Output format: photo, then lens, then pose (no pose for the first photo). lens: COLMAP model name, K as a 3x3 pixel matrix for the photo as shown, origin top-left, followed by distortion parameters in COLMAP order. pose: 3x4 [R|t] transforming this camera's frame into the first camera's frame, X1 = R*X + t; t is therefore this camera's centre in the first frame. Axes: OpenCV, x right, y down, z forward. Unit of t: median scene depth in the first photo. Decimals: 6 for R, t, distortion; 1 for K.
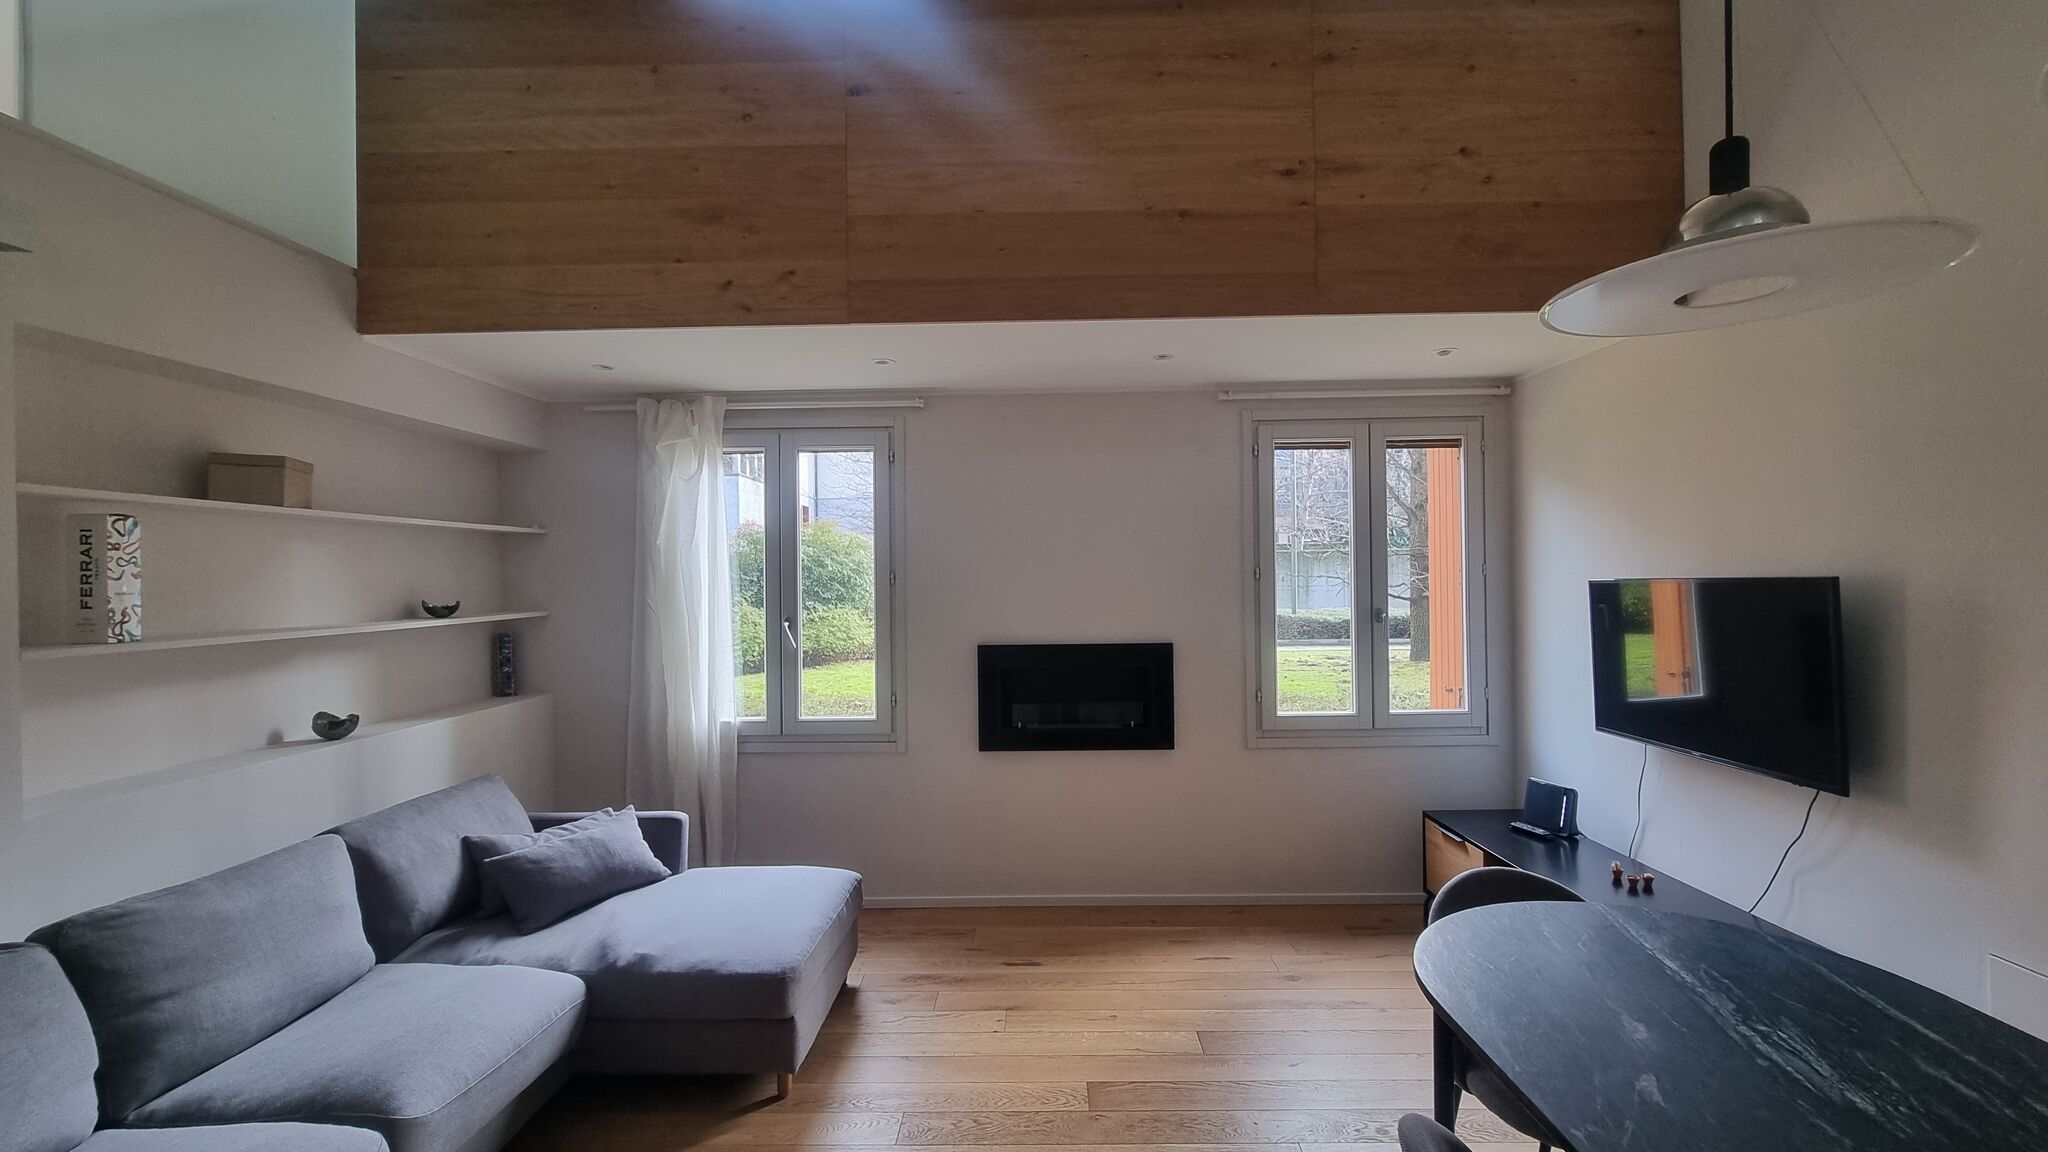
lens RADIAL K [[844.0, 0, 1030.2], [0, 844.0, 583.3], [0, 0, 1]] dist [-0.001561, -0.000024]
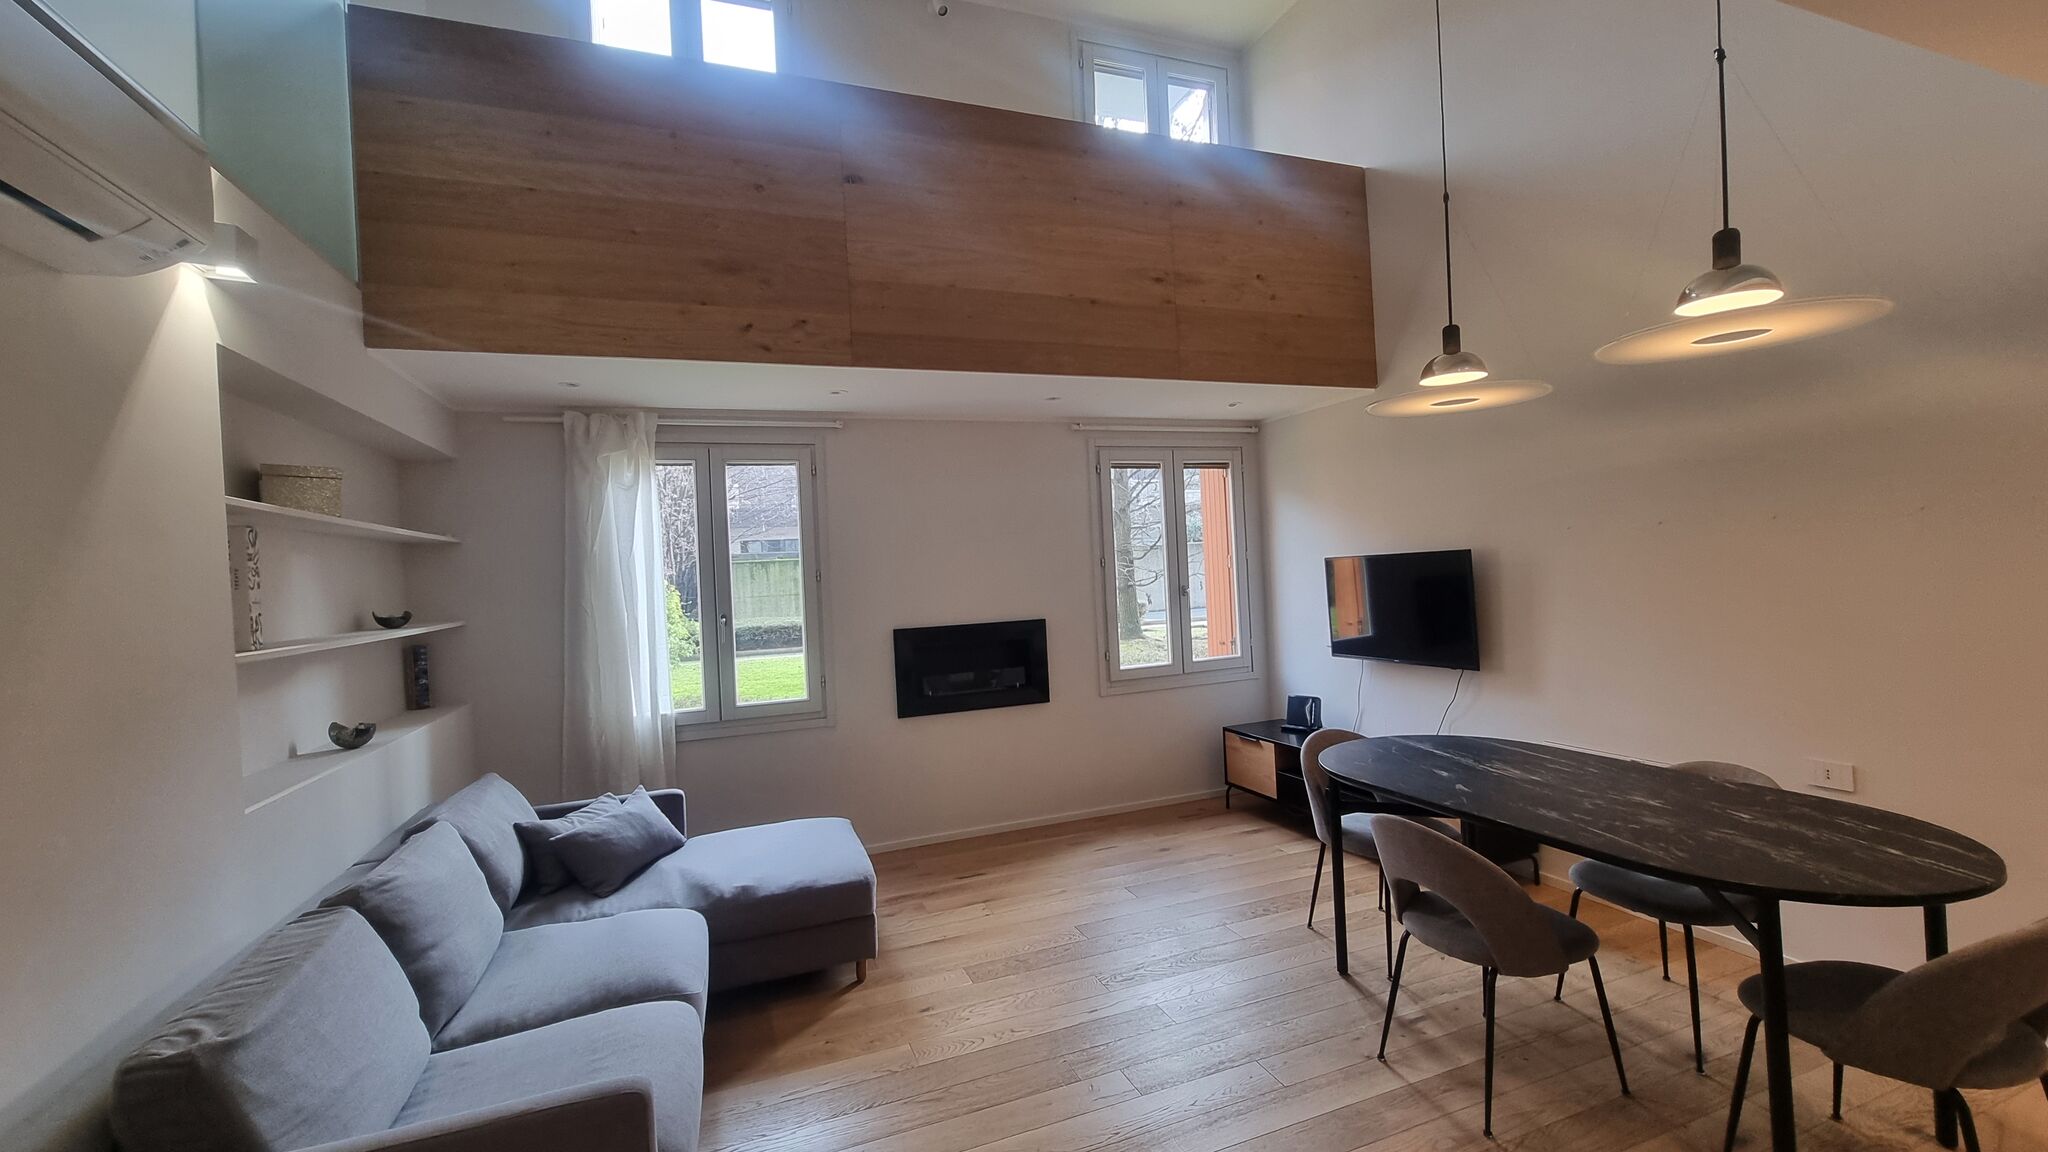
lens RADIAL K [[844.0, 0, 1030.2], [0, 844.0, 583.3], [0, 0, 1]] dist [-0.001561, -0.000024]
pose [[0.926385, -0.037258, 0.374729, -0.348877], [0.039159, 0.999230, 0.002544, 0.013689], [-0.374535, 0.012317, 0.927131, -0.187784]]
